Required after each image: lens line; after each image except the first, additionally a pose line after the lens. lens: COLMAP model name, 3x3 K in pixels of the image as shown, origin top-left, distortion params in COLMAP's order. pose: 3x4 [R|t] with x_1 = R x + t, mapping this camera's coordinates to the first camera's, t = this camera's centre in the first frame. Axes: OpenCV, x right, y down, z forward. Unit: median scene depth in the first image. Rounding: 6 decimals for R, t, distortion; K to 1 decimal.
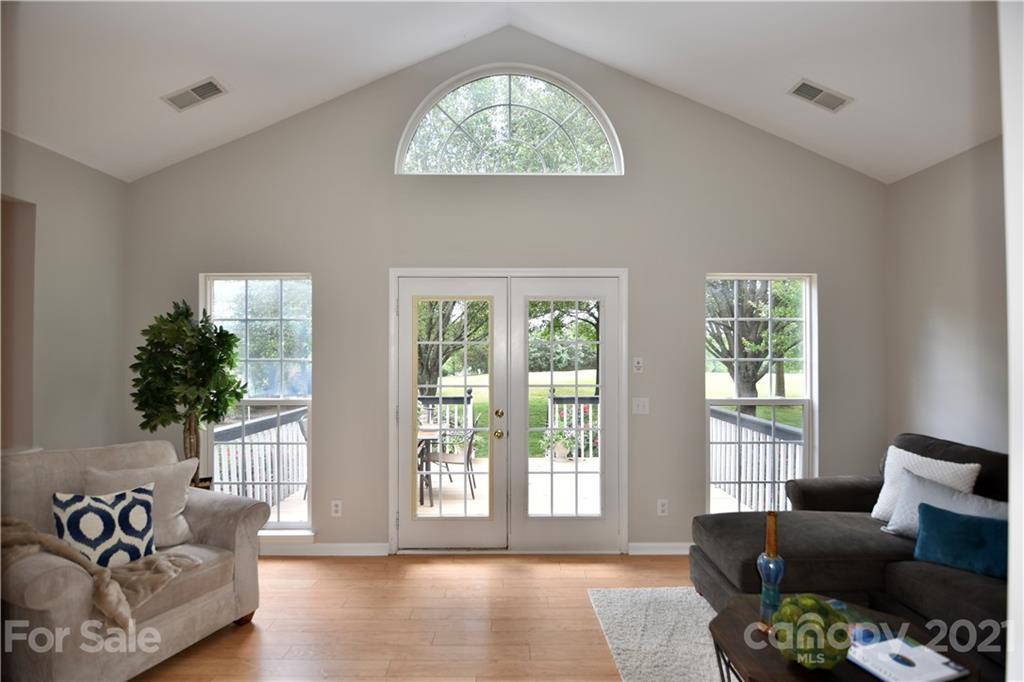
lens RADIAL K [[502.0, 0, 514.4], [0, 502.0, 342.9], [0, 0, 1]] dist [-0.023585, -0.001444]
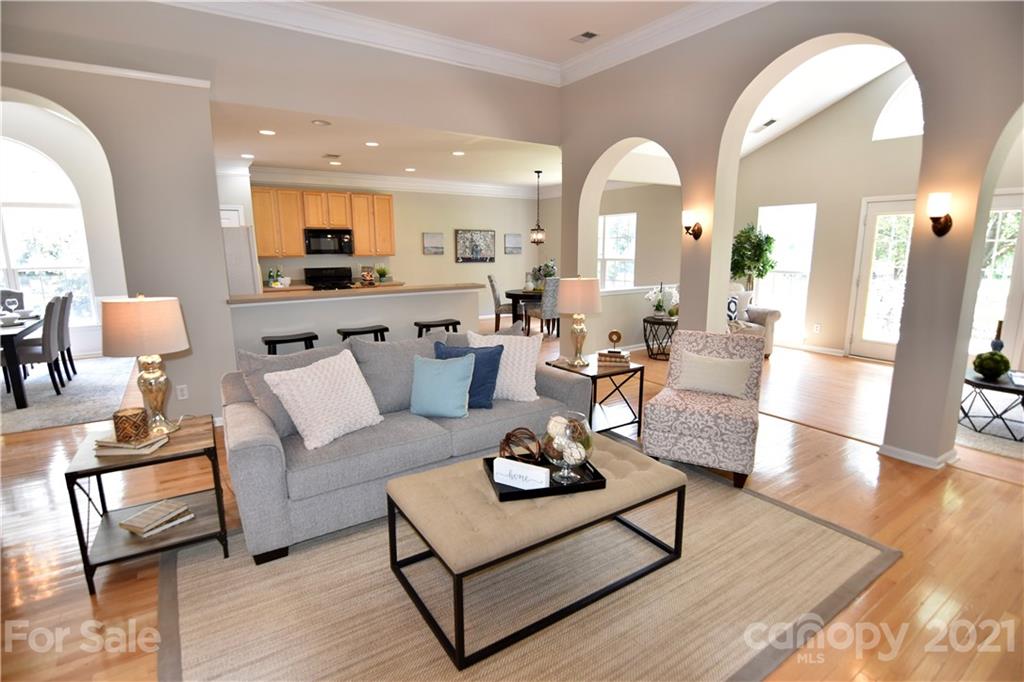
lens RADIAL K [[496.7, 0, 513.0], [0, 496.7, 346.4], [0, 0, 1]] dist [0.015748, -0.000172]
pose [[0.560784, 0.162344, -0.811890, 0.663882], [0.013987, 0.978591, 0.205339, -0.016564], [0.827844, -0.126507, 0.546508, -1.223917]]
